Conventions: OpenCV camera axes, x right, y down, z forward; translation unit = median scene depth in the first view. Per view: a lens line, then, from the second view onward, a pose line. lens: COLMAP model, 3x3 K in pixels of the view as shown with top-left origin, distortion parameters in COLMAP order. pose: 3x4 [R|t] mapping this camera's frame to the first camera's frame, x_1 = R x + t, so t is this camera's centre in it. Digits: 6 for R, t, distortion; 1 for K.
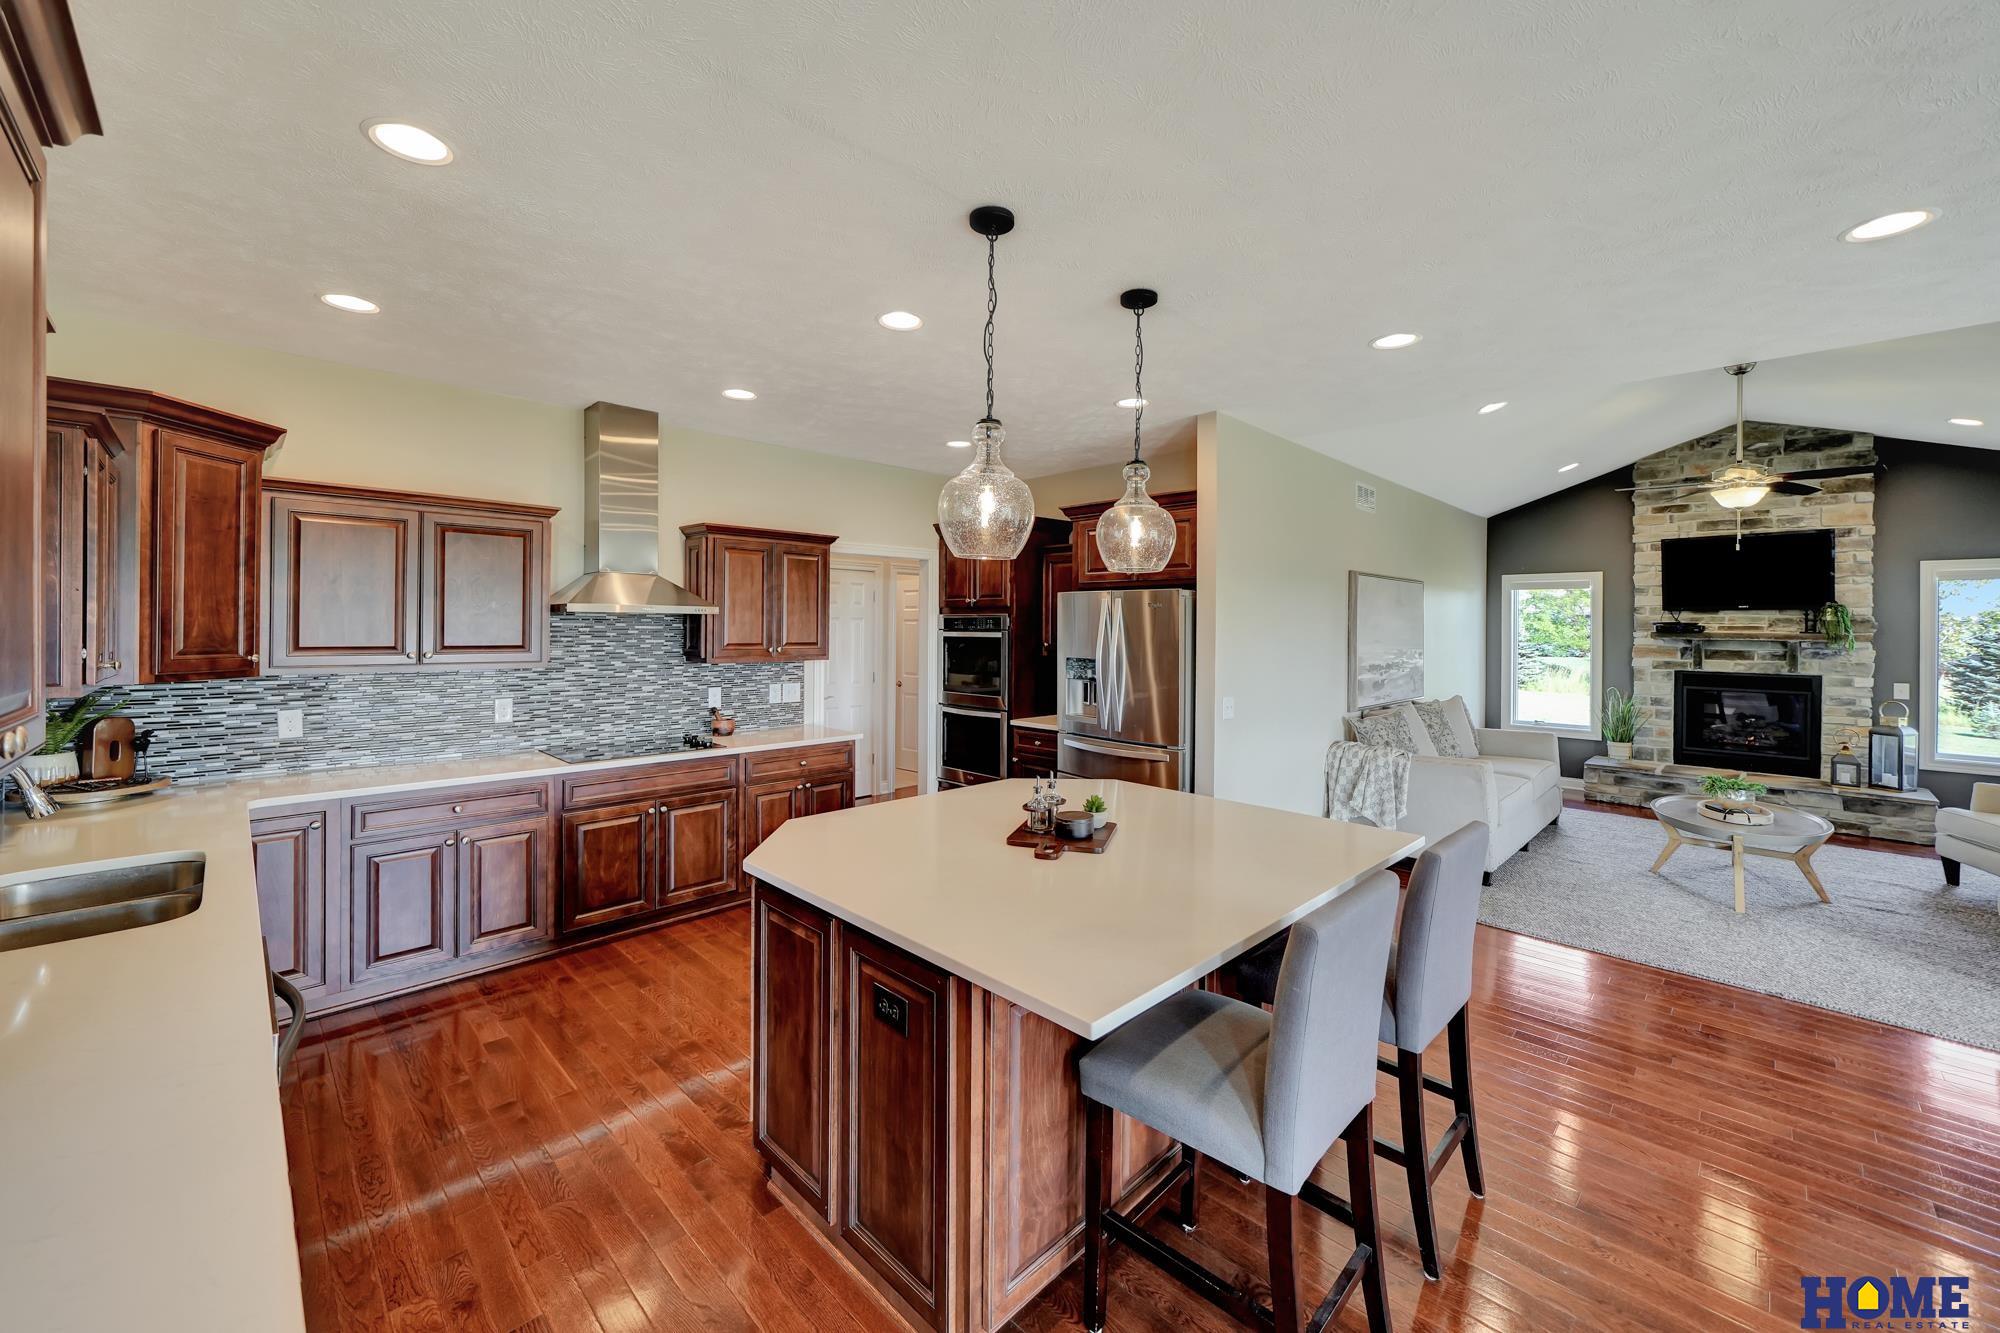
lens RADIAL K [[765.2, 0, 995.7], [0, 765.2, 626.6], [0, 0, 1]] dist [0.000840, -0.000472]
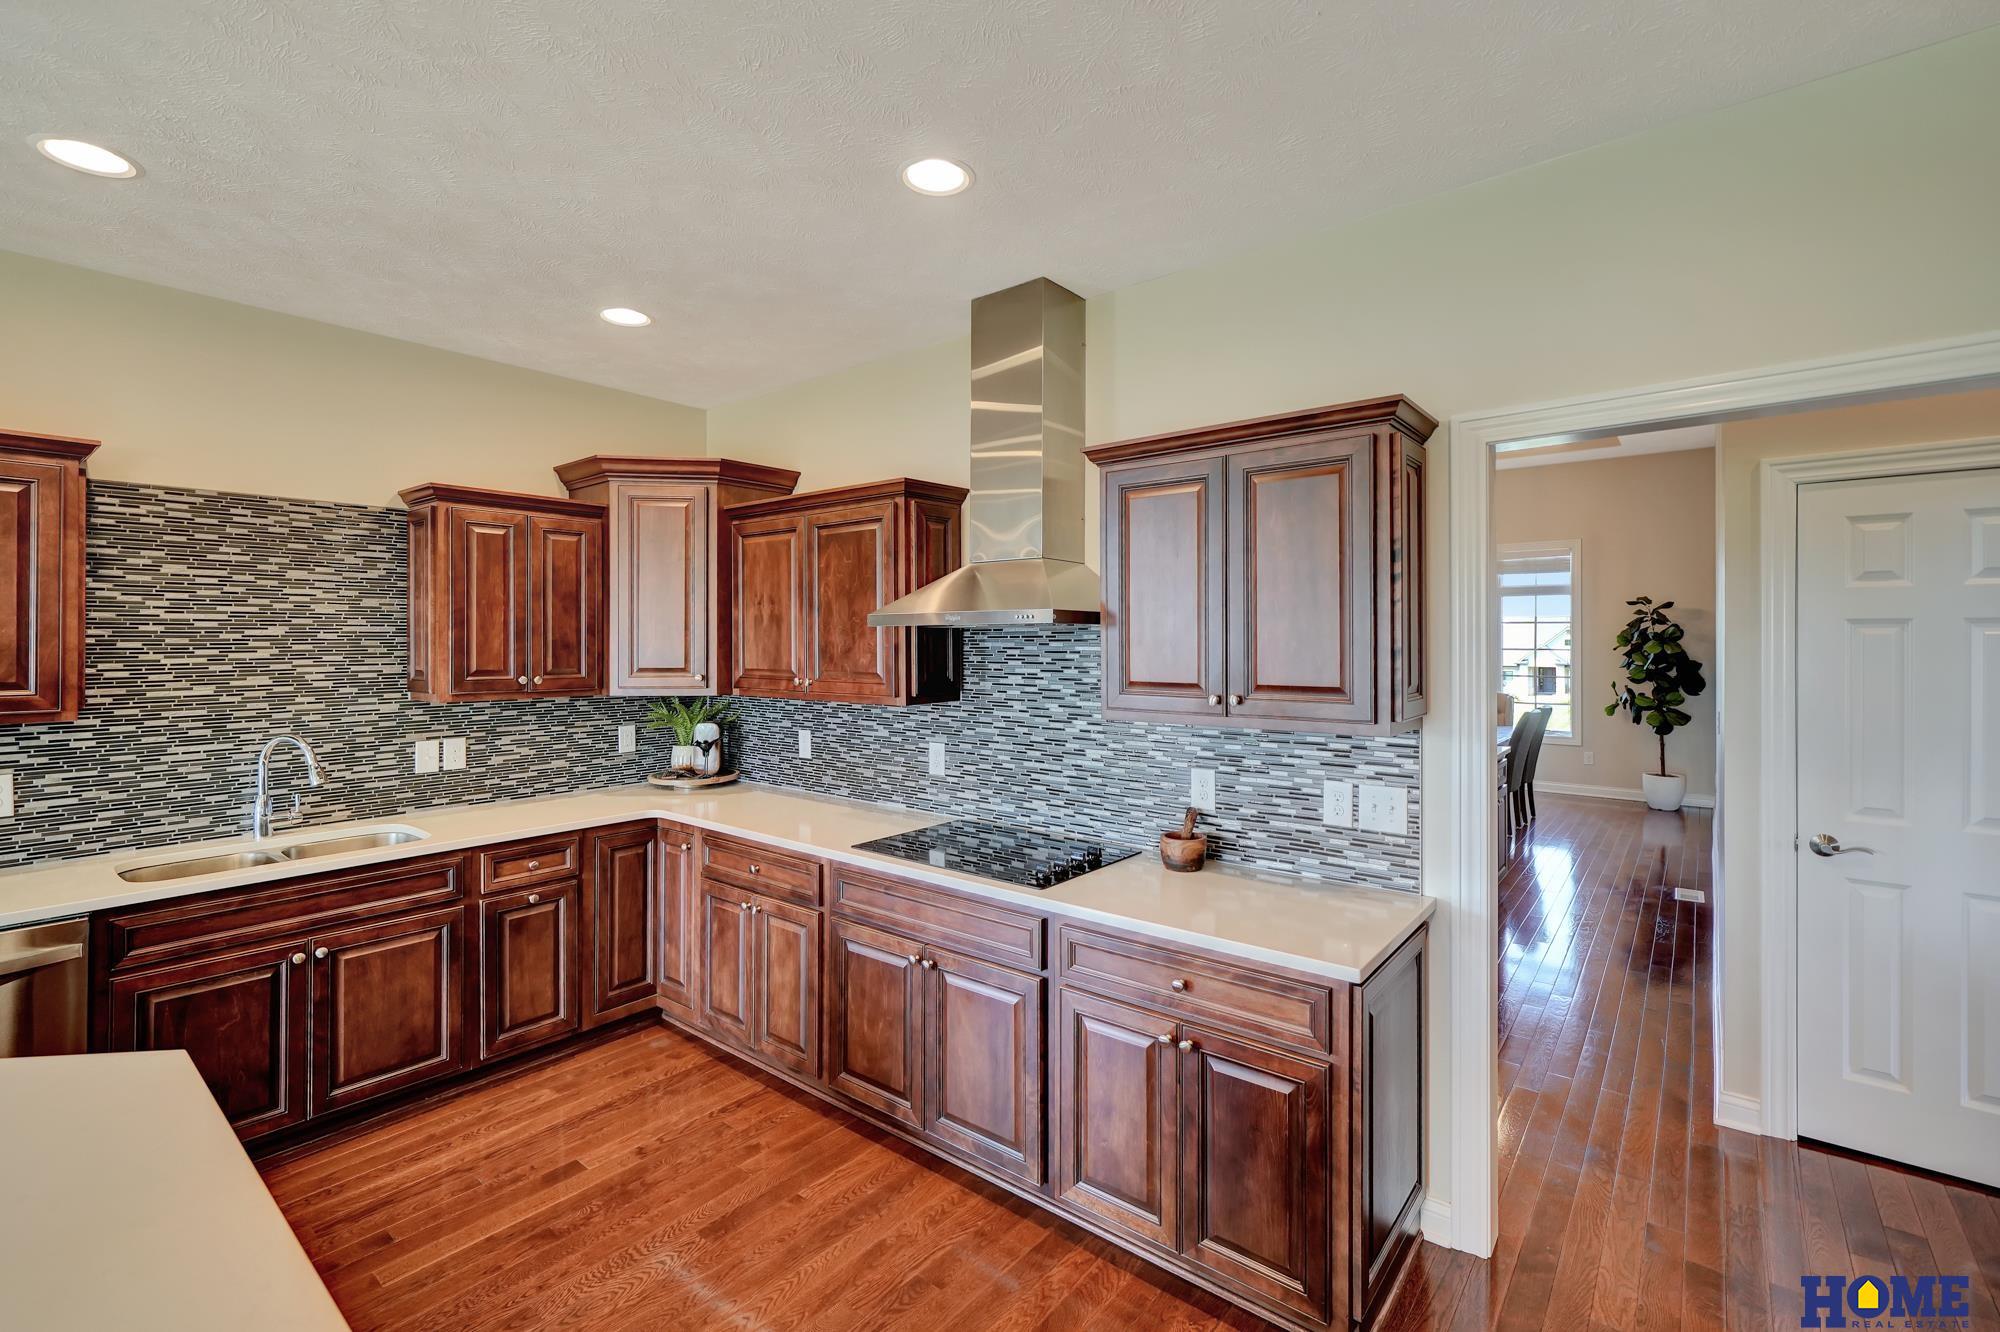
lens RADIAL K [[878.8, 0, 1000.1], [0, 878.8, 641.6], [0, 0, 1]] dist [0.003359, 0.000496]
pose [[0.106505, -0.007531, -0.994284, 0.151290], [0.001960, 0.999971, -0.007365, 0.000287], [0.994310, -0.001164, 0.106516, 0.638594]]
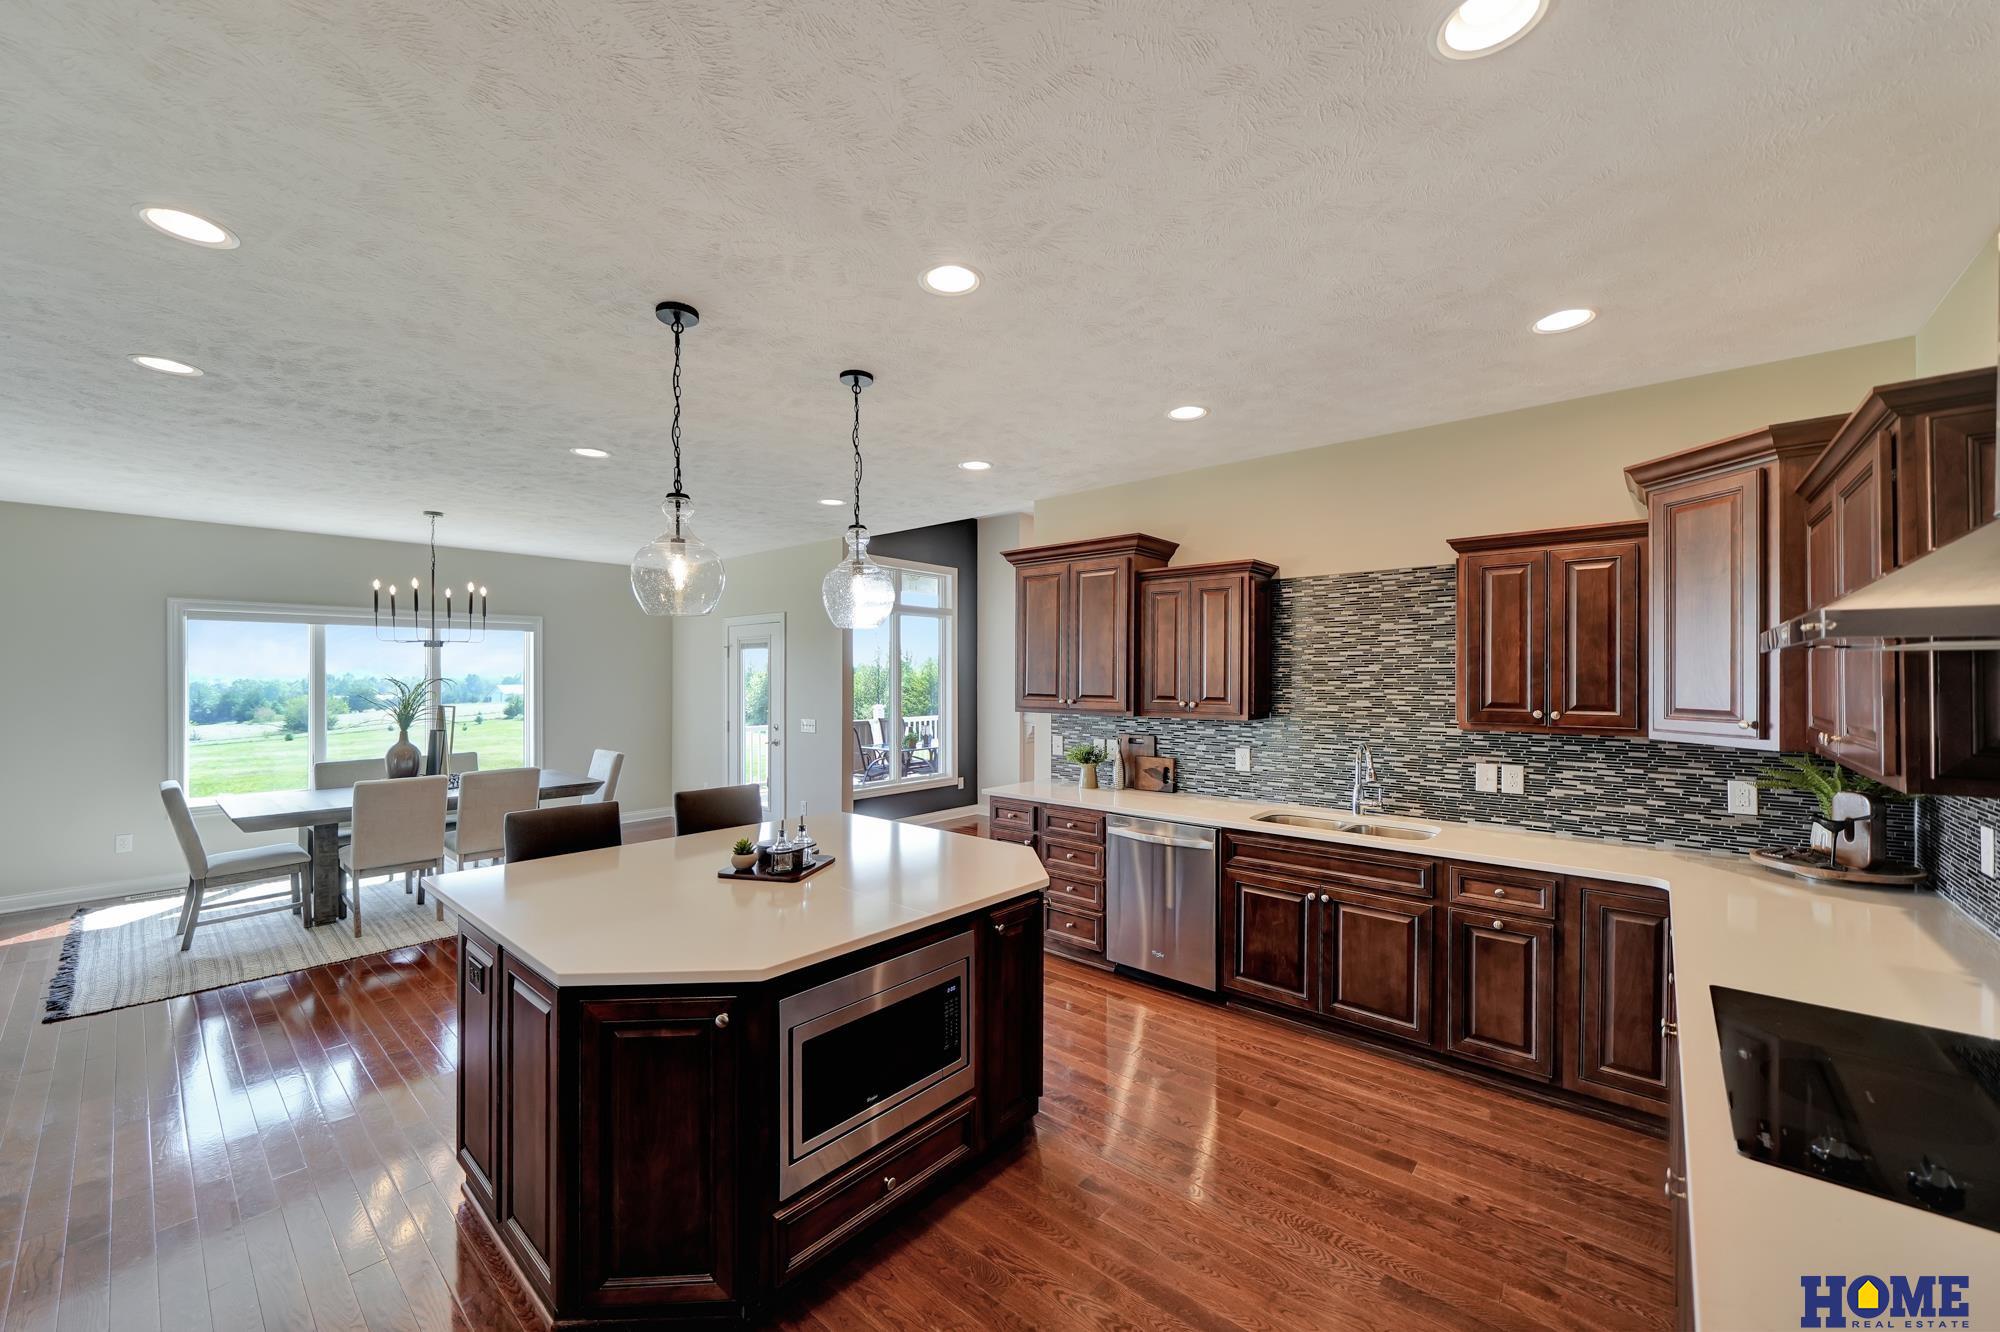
lens RADIAL K [[765.2, 0, 991.0], [0, 765.2, 676.7], [0, 0, 1]] dist [0.000840, -0.000472]
pose [[-0.997380, -0.009702, -0.071692, -0.055255], [-0.009839, 0.999950, 0.001557, -0.001544], [0.071673, 0.002258, -0.997426, 0.867782]]
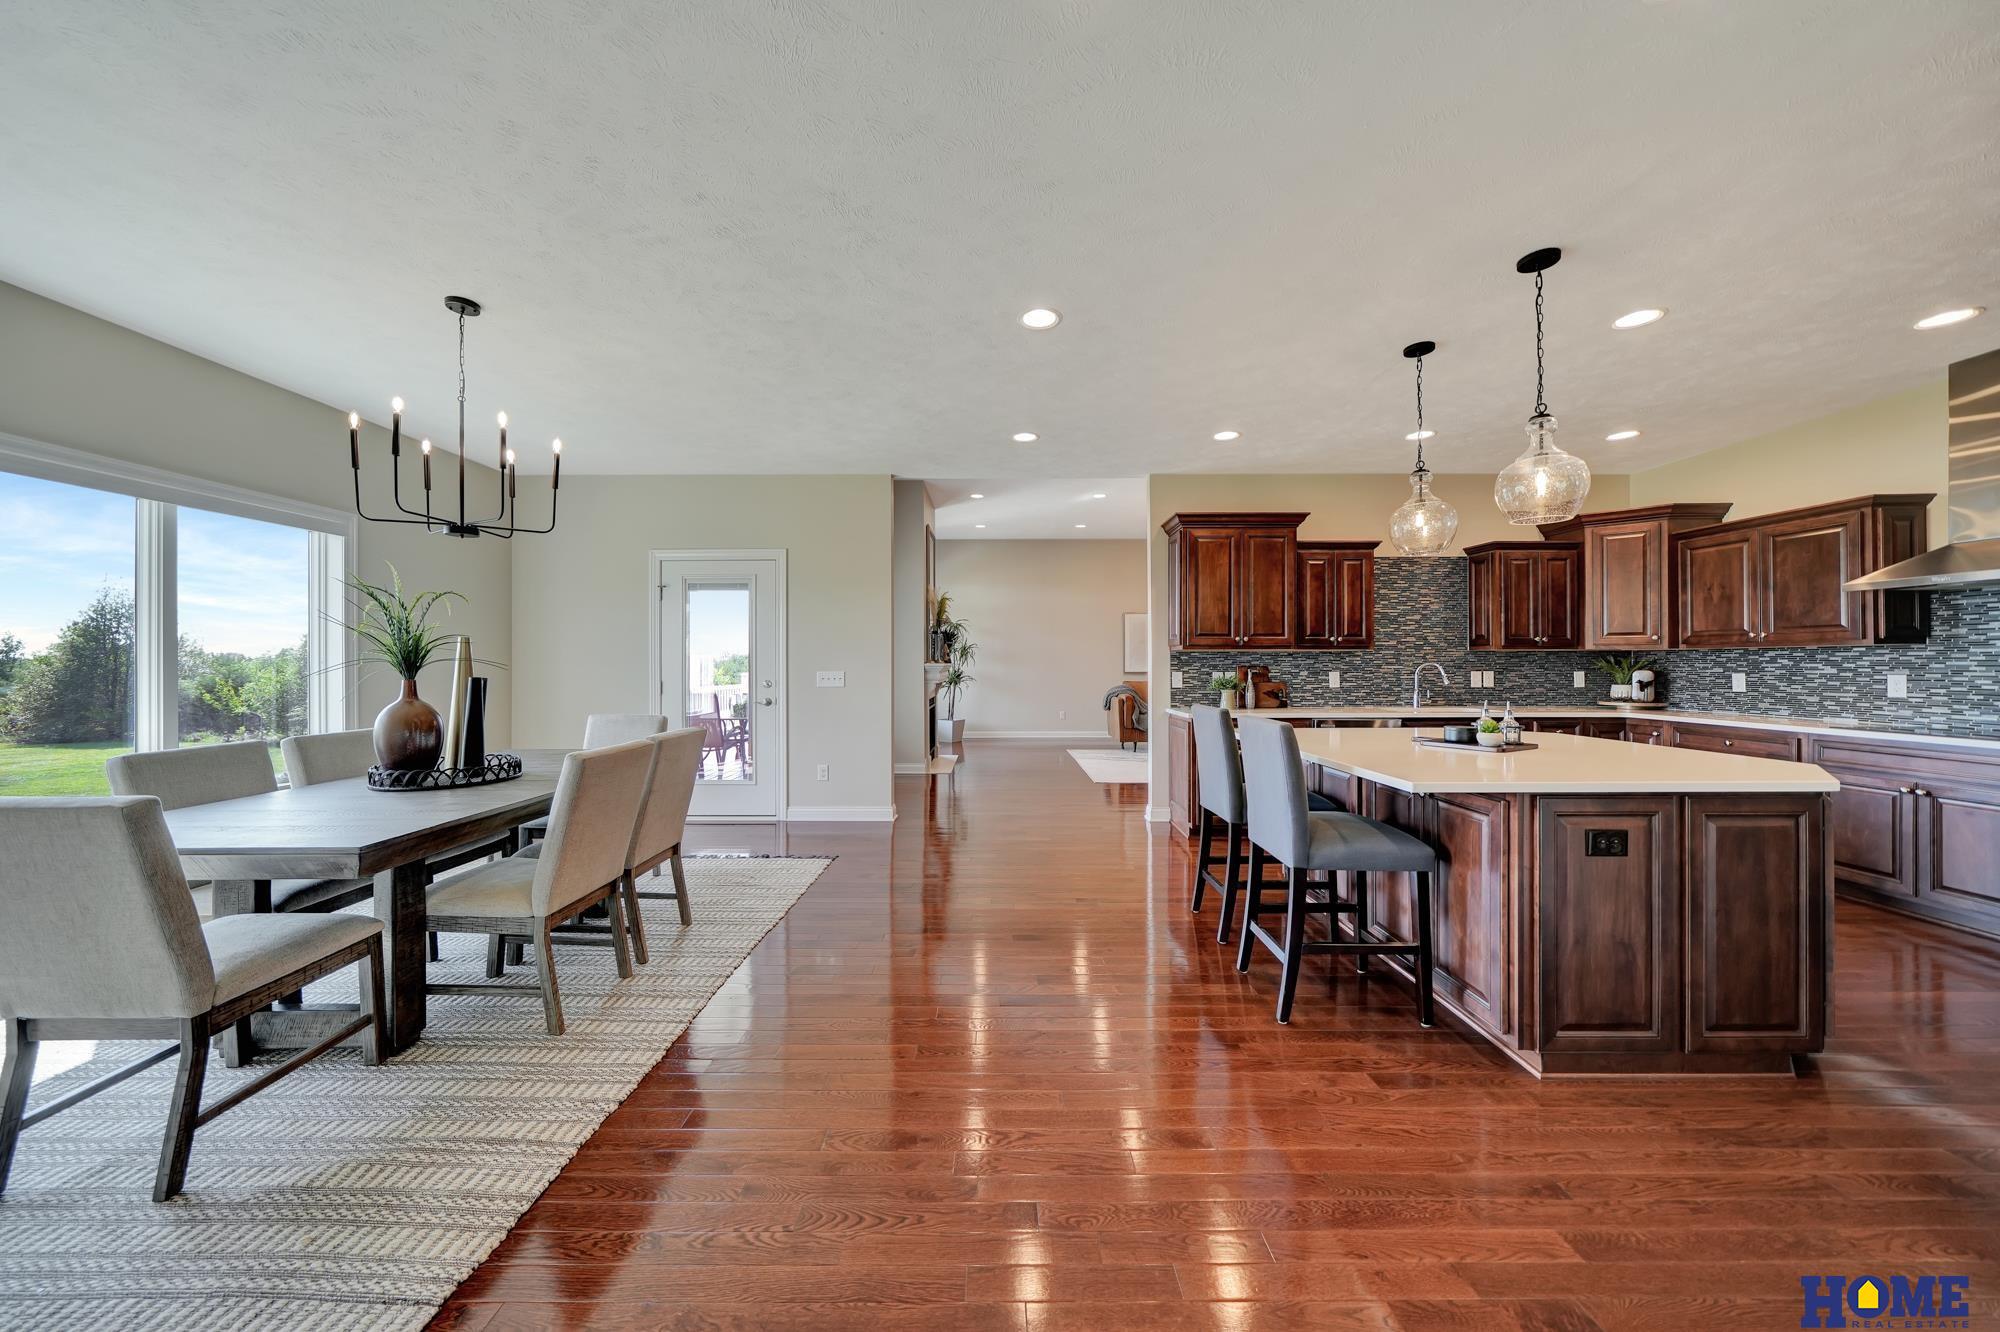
lens RADIAL K [[680.1, 0, 992.7], [0, 680.1, 663.4], [0, 0, 1]] dist [-0.004830, -0.000012]
pose [[-0.703203, -0.009898, -0.710920, 0.617818], [-0.005193, 0.999948, -0.008786, 0.061208], [0.710970, -0.002486, -0.703218, 0.501214]]
